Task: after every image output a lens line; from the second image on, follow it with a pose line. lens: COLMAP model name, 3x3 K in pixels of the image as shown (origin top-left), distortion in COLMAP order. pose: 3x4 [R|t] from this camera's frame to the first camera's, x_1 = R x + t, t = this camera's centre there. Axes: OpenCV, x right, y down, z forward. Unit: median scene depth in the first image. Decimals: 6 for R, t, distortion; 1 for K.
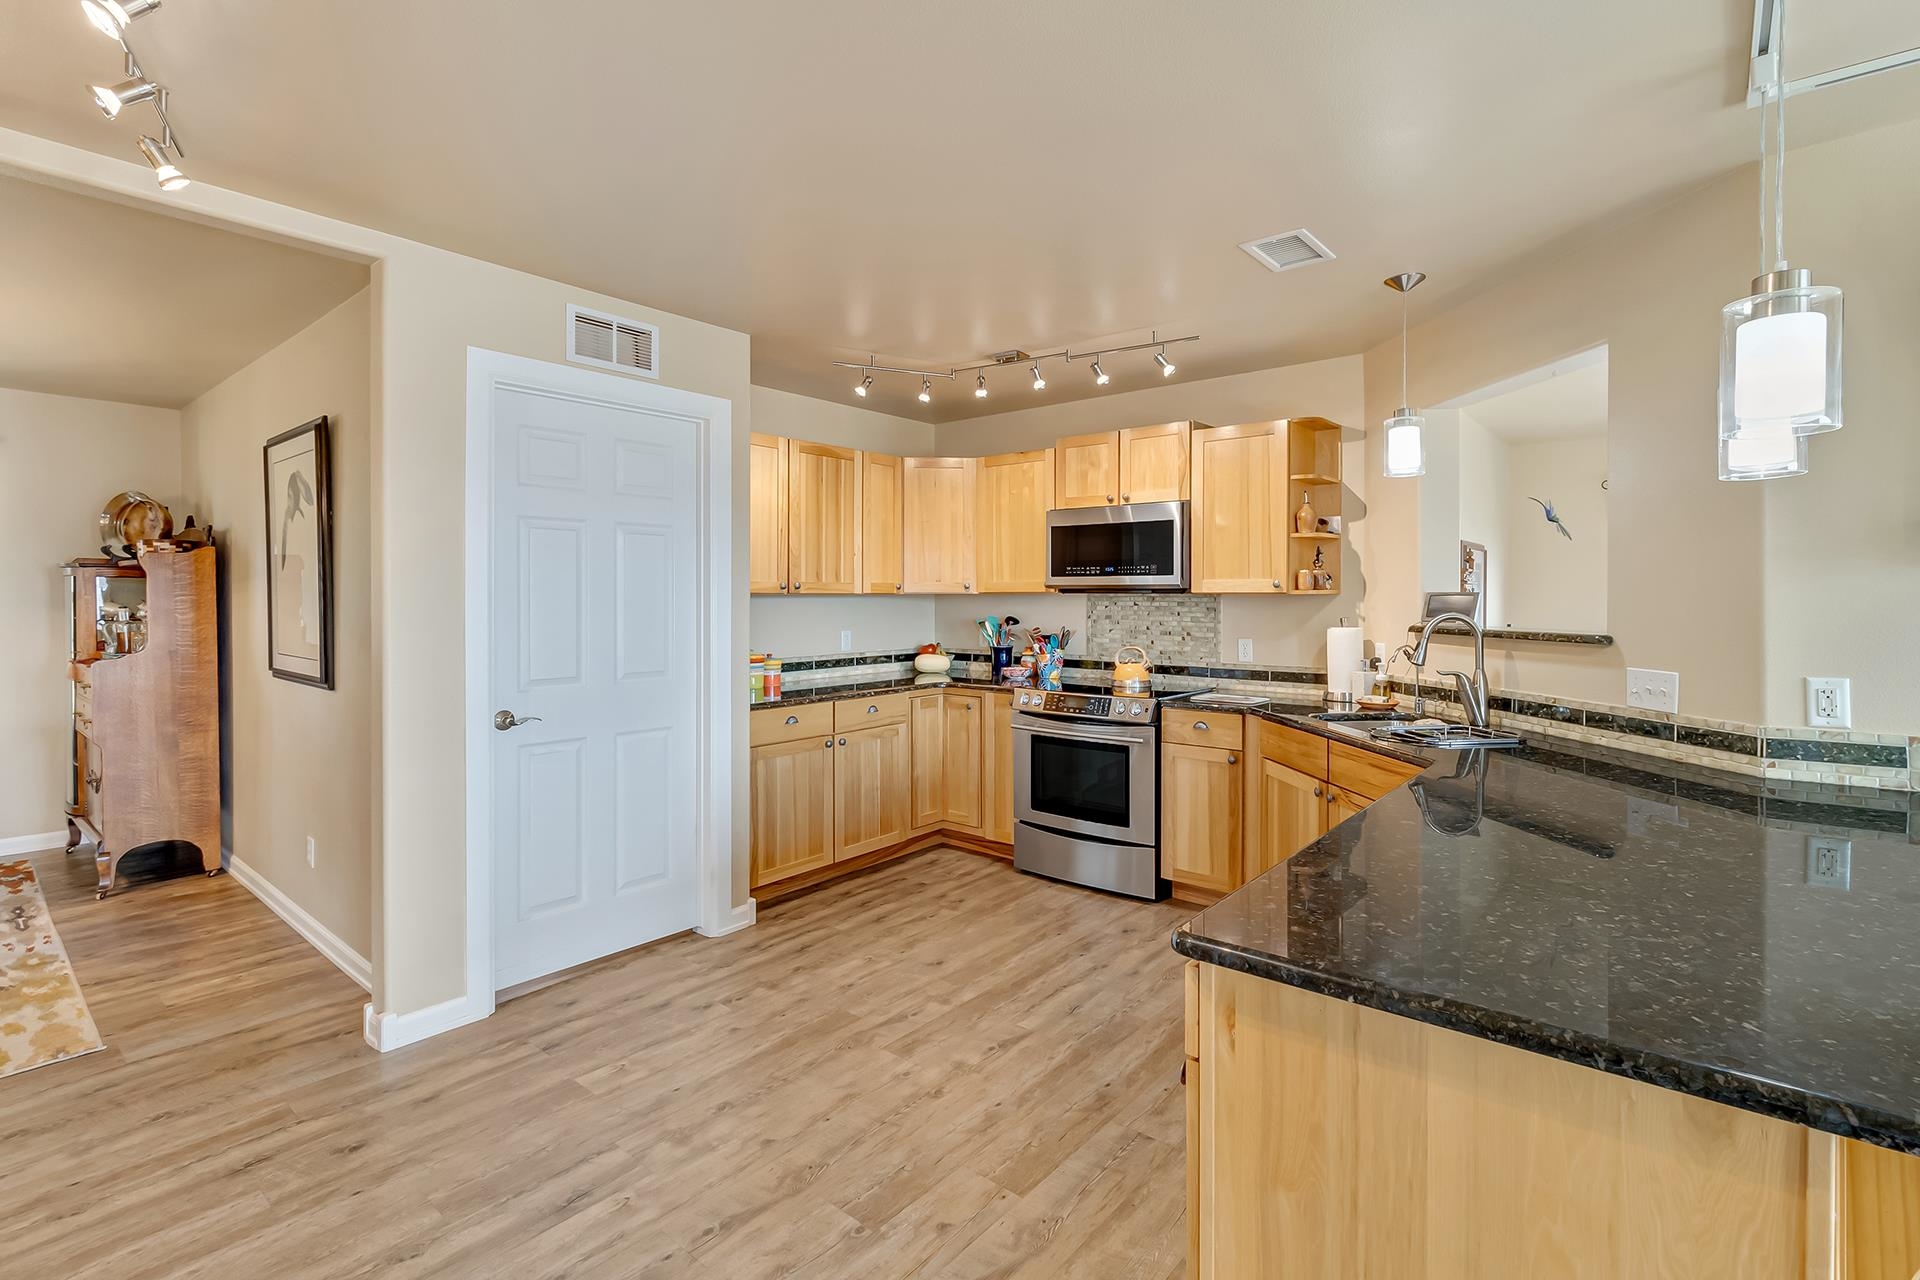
lens RADIAL K [[864.4, 0, 972.1], [0, 864.4, 615.1], [0, 0, 1]] dist [0.000135, -0.000965]
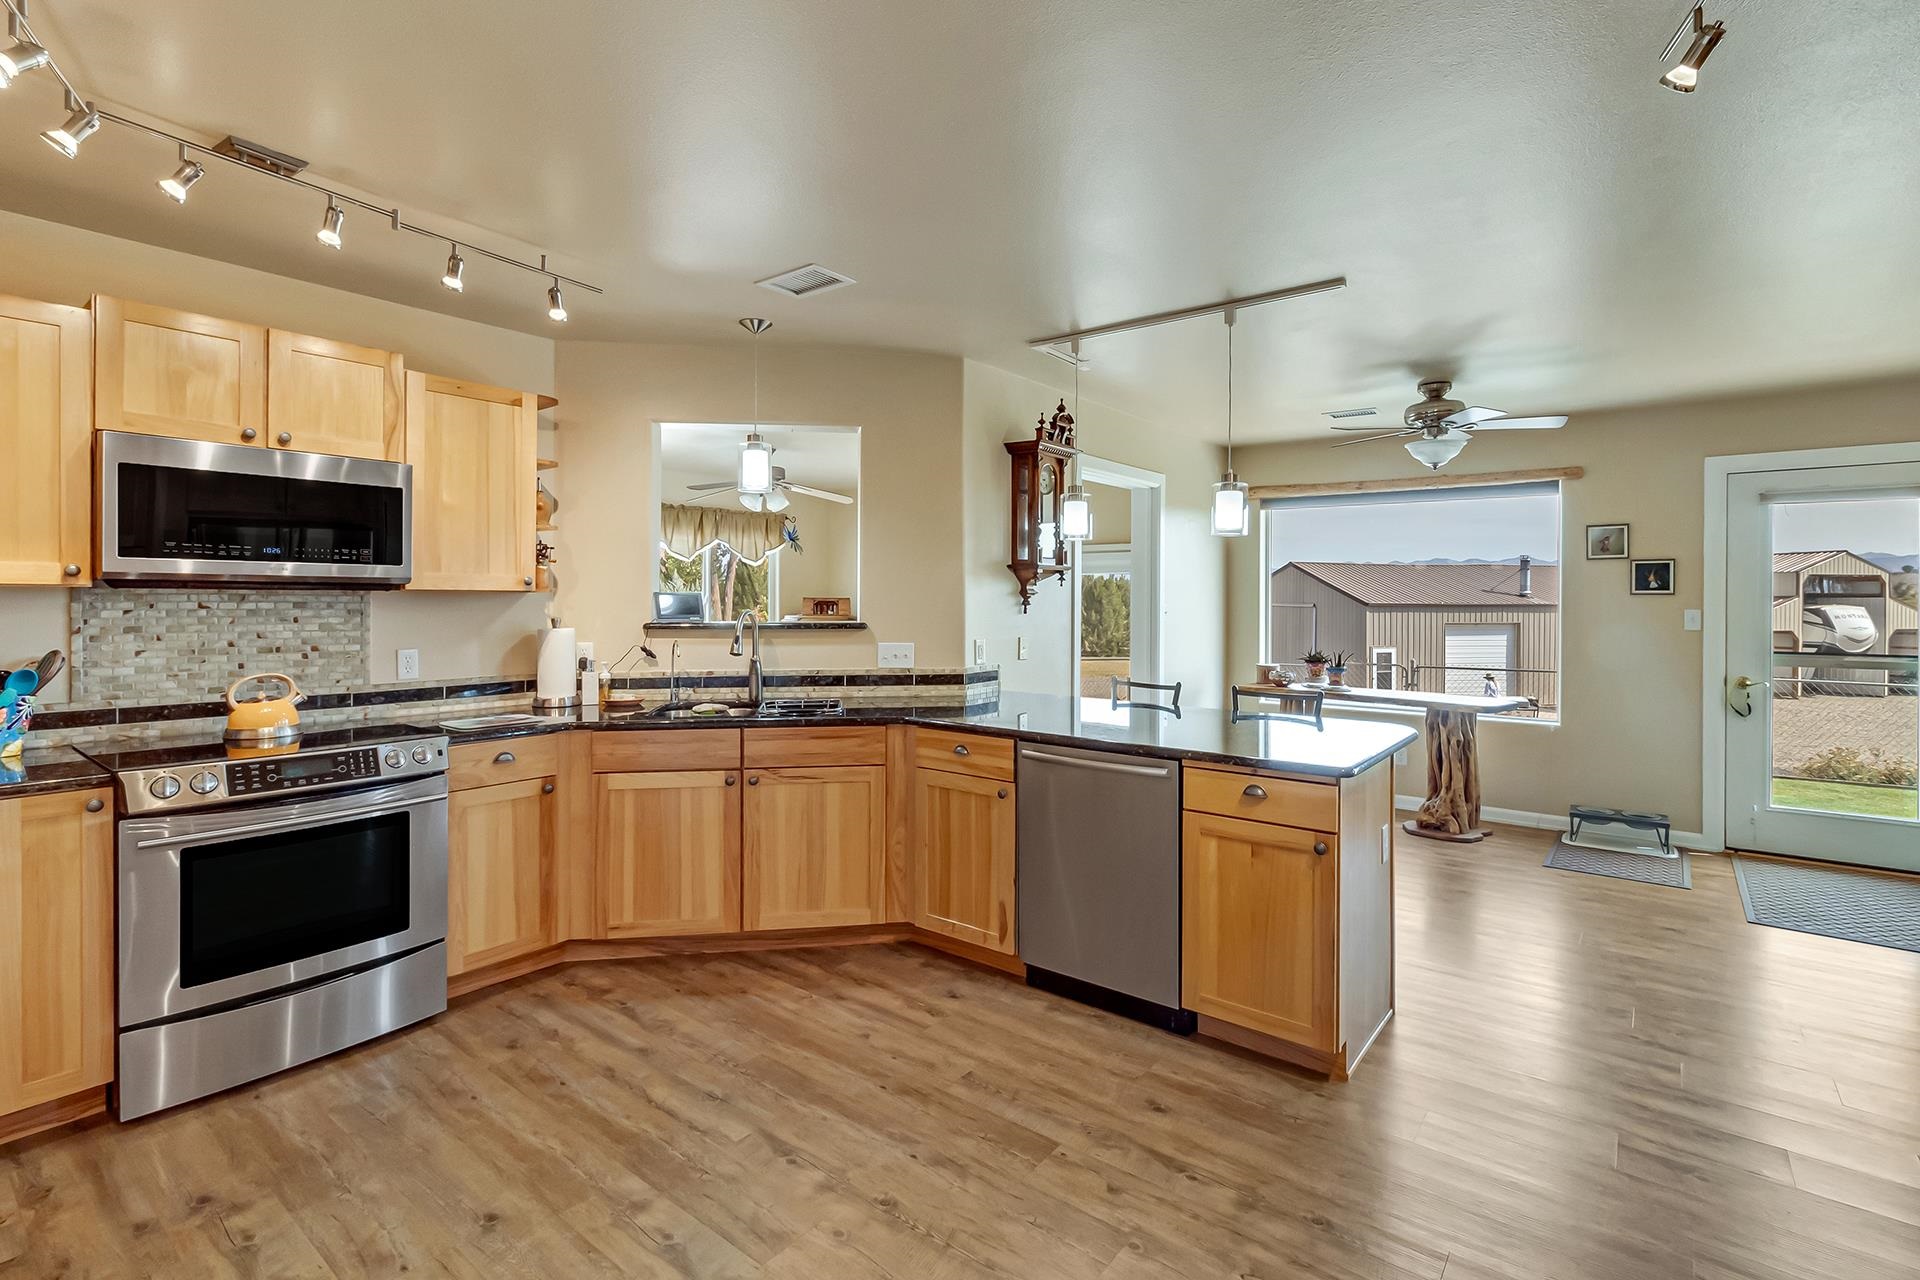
lens RADIAL K [[864.4, 0, 972.1], [0, 864.4, 615.1], [0, 0, 1]] dist [0.000135, -0.000965]
pose [[-0.007112, -0.021367, 0.999746, -0.539922], [0.016699, 0.999630, 0.021483, -0.013425], [-0.999835, 0.016848, -0.006752, 0.582489]]
